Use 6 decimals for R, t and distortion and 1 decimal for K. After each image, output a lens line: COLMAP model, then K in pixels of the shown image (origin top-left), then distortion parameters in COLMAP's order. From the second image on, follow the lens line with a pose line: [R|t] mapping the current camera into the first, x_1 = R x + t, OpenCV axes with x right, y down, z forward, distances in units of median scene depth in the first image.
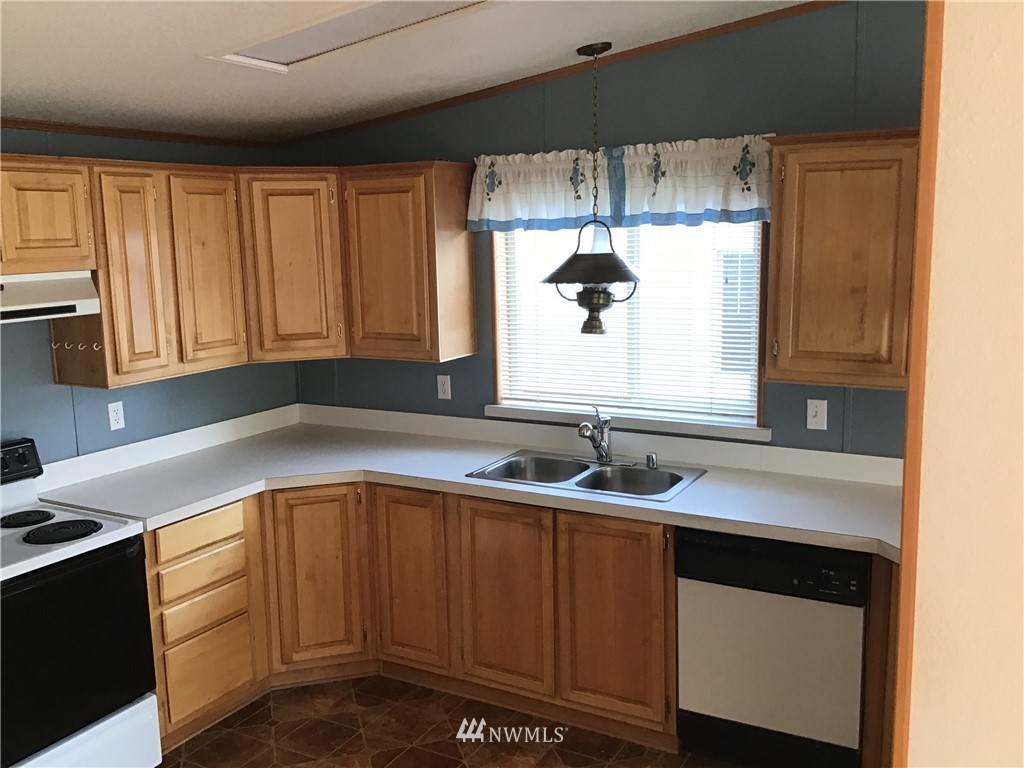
lens RADIAL K [[940.8, 0, 507.4], [0, 940.8, 377.0], [0, 0, 1]] dist [0.036979, 0.000000]
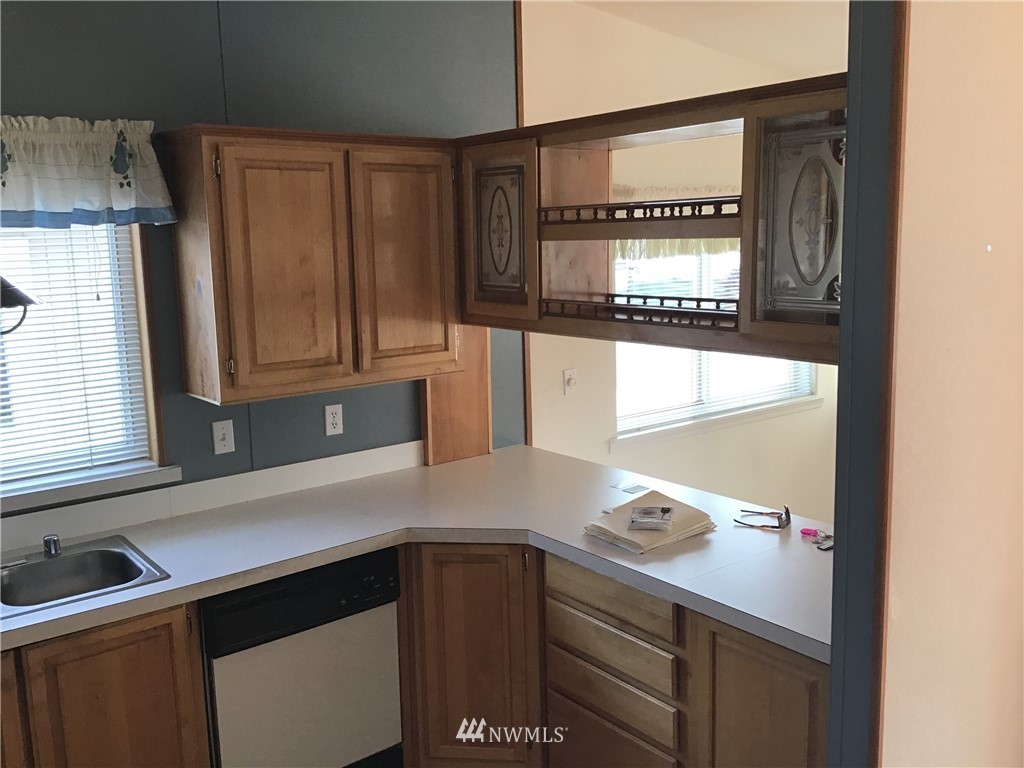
lens RADIAL K [[1001.7, 0, 513.1], [0, 1001.7, 377.4], [0, 0, 1]] dist [0.048915, 0.000000]
pose [[0.371832, -0.138841, 0.917859, -0.453699], [0.158365, 0.983745, 0.084653, -0.054775], [-0.914692, 0.113880, 0.387775, 0.369642]]
